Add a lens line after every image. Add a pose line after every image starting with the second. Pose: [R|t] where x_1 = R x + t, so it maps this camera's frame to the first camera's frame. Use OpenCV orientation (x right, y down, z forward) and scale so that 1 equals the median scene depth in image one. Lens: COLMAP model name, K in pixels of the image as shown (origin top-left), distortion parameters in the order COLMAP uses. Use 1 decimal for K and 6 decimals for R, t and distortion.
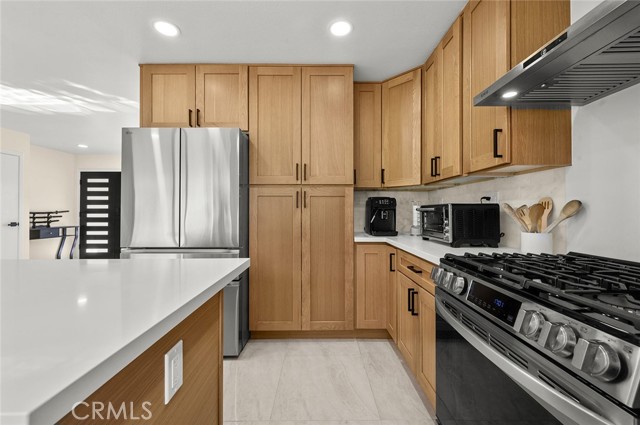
lens RADIAL K [[254.7, 0, 320.0], [0, 254.7, 212.5], [0, 0, 1]] dist [-0.000258, 0.000005]
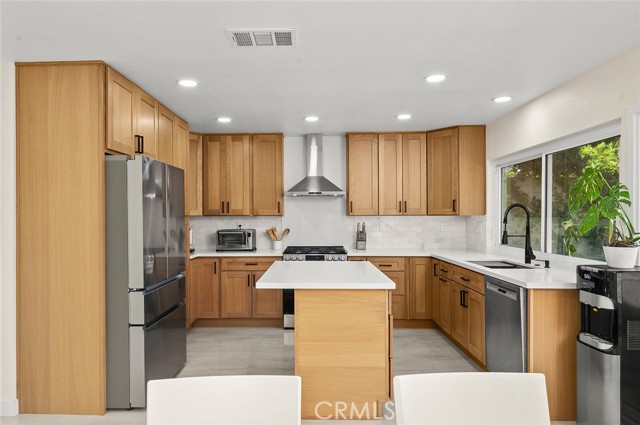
lens RADIAL K [[403.3, 0, 309.4], [0, 403.3, 216.2], [0, 0, 1]] dist [-0.003640, -0.000850]
pose [[0.018212, -0.003646, 0.999828, -1.951693], [0.000659, 0.999993, 0.003634, -0.112728], [-0.999834, 0.000592, 0.018214, 0.348419]]
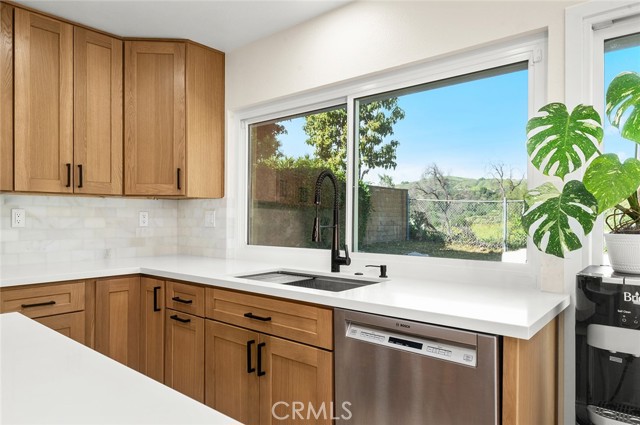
lens RADIAL K [[422.1, 0, 320.0], [0, 422.1, 212.5], [0, 0, 1]] dist [0.001618, 0.001737]
pose [[-0.761517, 0.001571, 0.648143, -0.891592], [-0.004439, 0.999961, -0.007639, -0.049480], [-0.648130, -0.008694, -0.761480, 0.304644]]
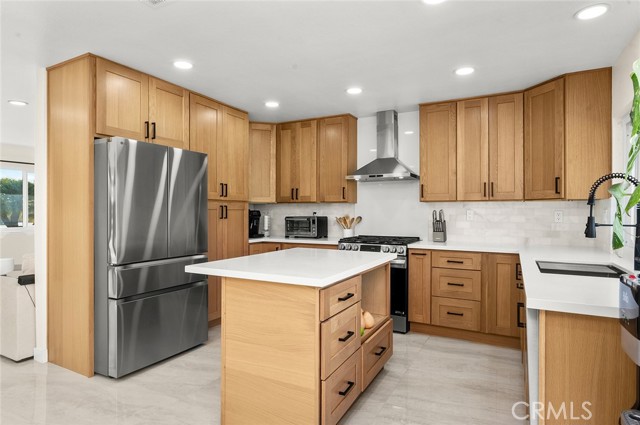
lens RADIAL K [[368.7, 0, 320.0], [0, 368.7, 212.5], [0, 0, 1]] dist [-0.002863, -0.001207]
pose [[0.463657, -0.001938, 0.886013, -1.455568], [-0.003311, 0.999987, 0.003920, -0.057269], [-0.886009, -0.004751, 0.463645, -0.256864]]
